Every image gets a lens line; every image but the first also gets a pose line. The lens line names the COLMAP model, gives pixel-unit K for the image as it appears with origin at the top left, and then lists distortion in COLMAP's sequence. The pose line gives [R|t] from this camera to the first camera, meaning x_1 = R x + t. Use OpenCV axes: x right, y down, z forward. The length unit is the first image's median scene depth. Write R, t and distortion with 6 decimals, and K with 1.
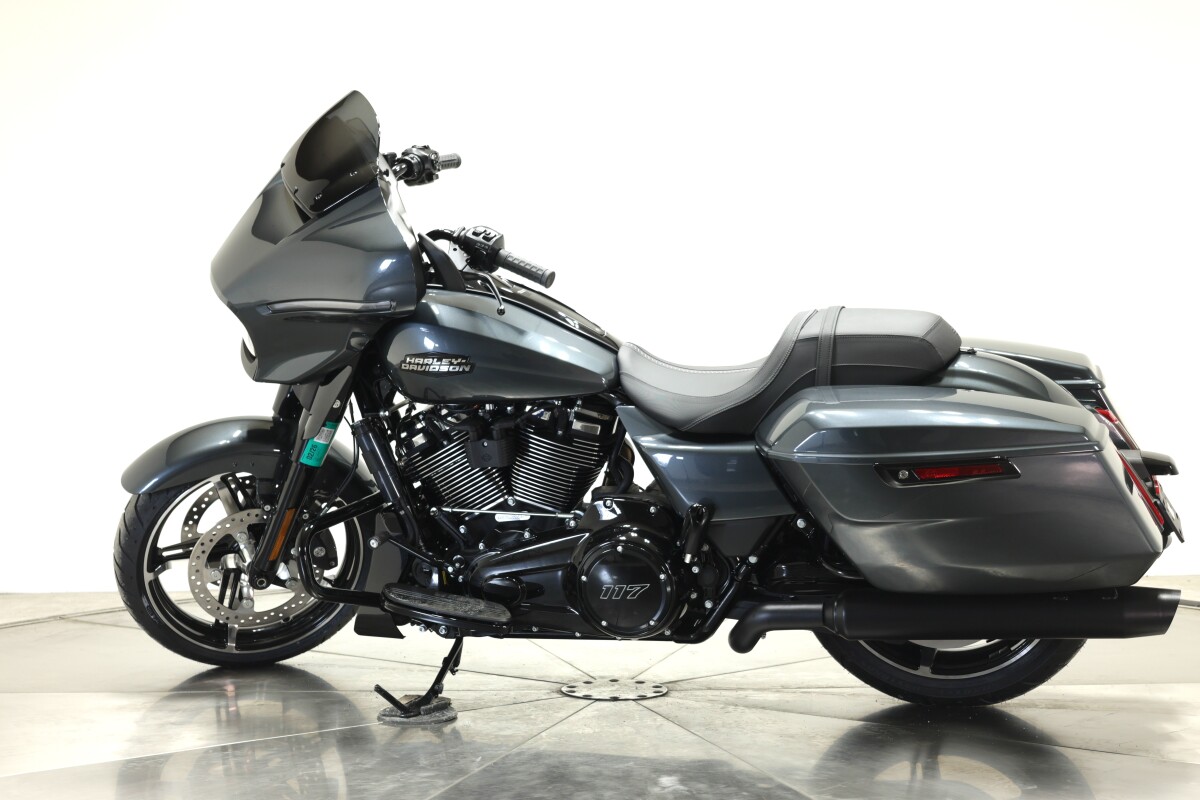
lens RADIAL K [[1670.2, 0, 600.0], [0, 1670.2, 400.0], [0, 0, 1]] dist [-0.018727, -0.038149]
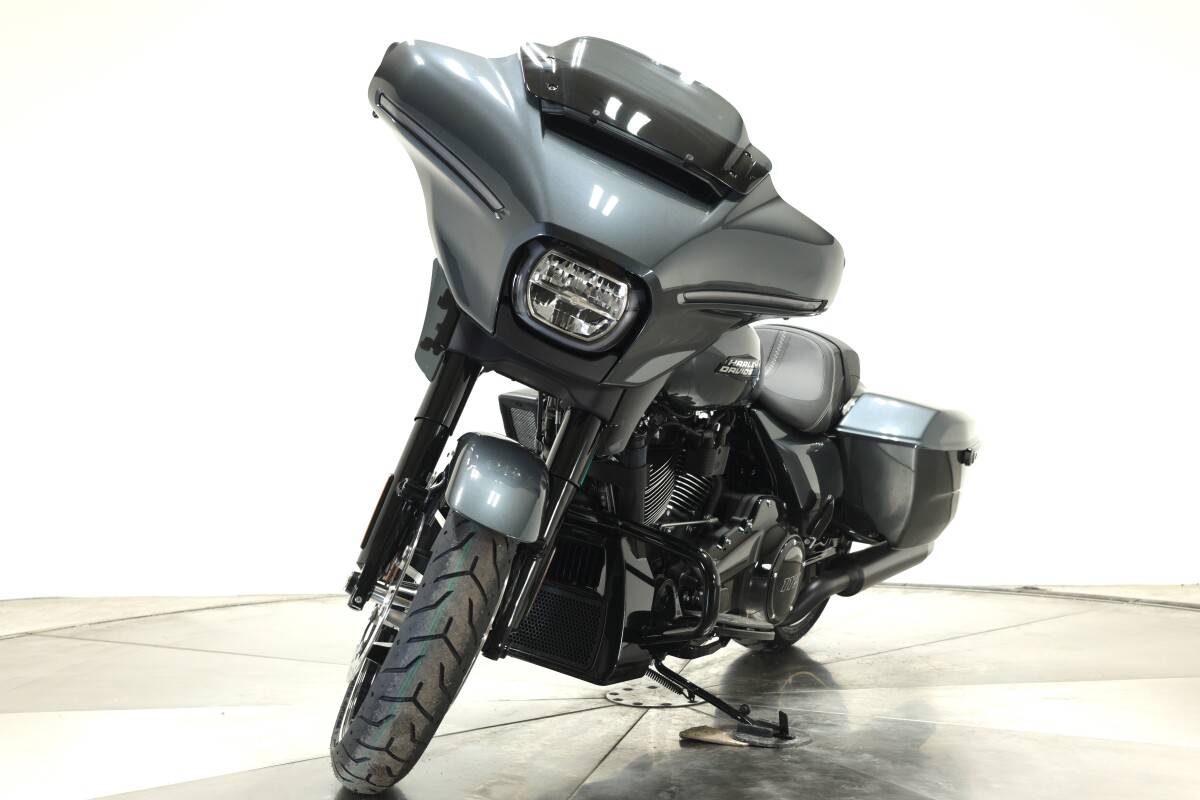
lens RADIAL K [[1681.3, 0, 600.0], [0, 1681.3, 400.0], [0, 0, 1]] dist [0.023001, 0.016391]
pose [[0.178518, -0.002935, 0.983932, -1.029864], [0.010120, 0.999948, 0.001147, -0.004719], [-0.983885, 0.009753, 0.178538, 0.892482]]
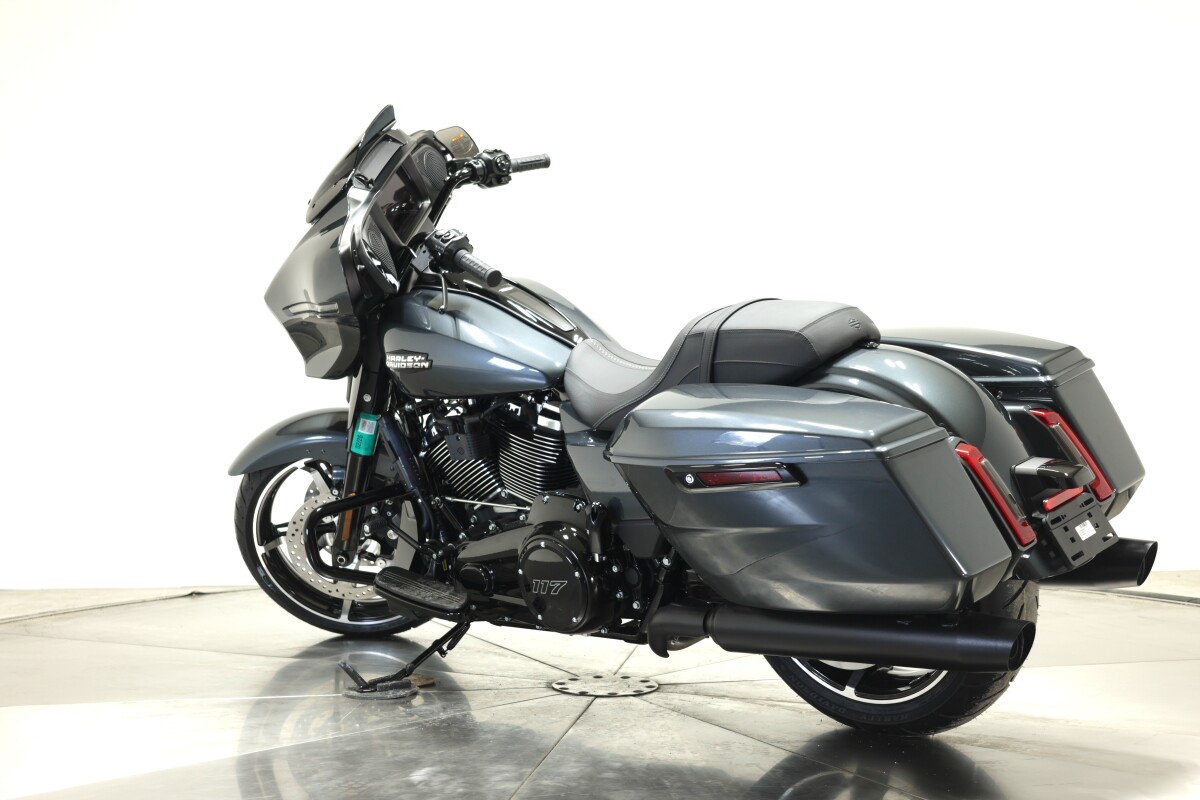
lens RADIAL K [[1629.7, 0, 600.0], [0, 1629.7, 400.0], [0, 0, 1]] dist [-0.007781, -0.016684]
pose [[0.896586, 0.007517, -0.442807, 0.459006], [-0.002849, 0.999933, 0.011206, -0.008713], [0.442861, -0.008785, 0.896547, 0.128572]]
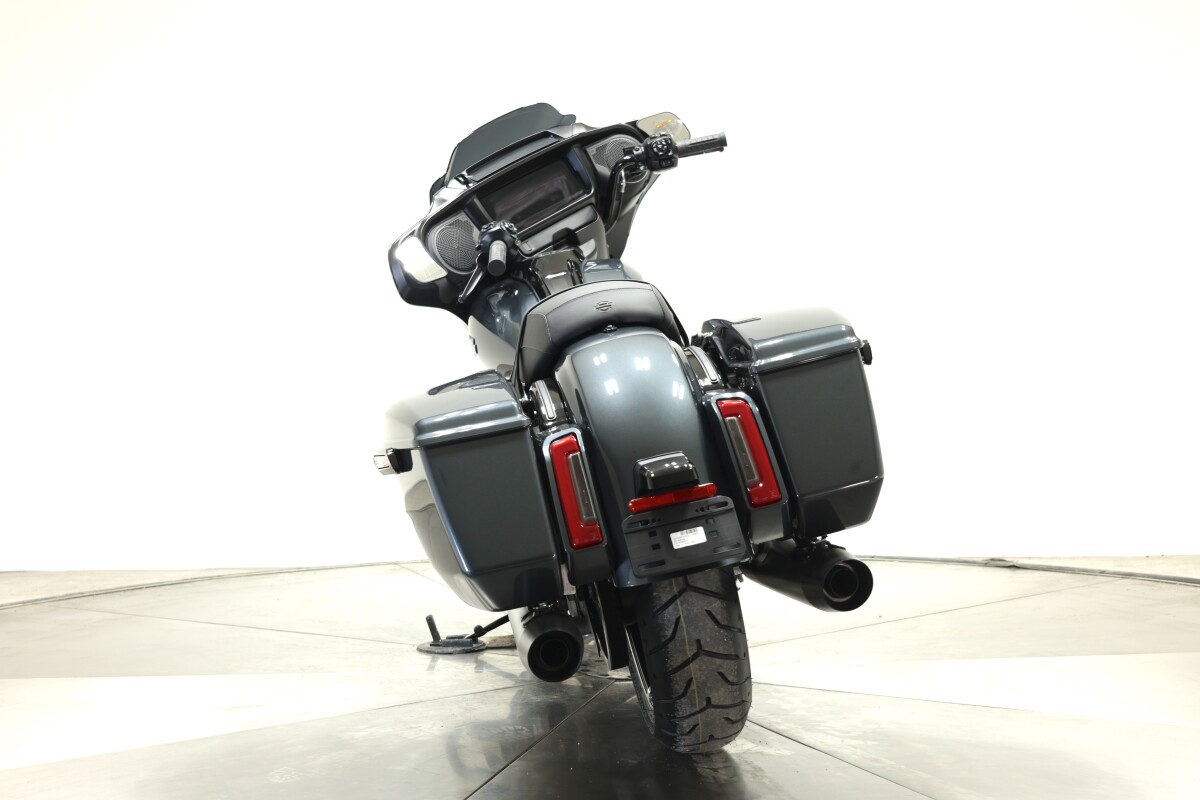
lens RADIAL K [[1629.7, 0, 600.0], [0, 1629.7, 400.0], [0, 0, 1]] dist [-0.007781, -0.016684]
pose [[0.387300, 0.026164, -0.921583, 0.944368], [0.002100, 0.999570, 0.029261, -0.016512], [0.921951, -0.013268, 0.387078, 0.635346]]
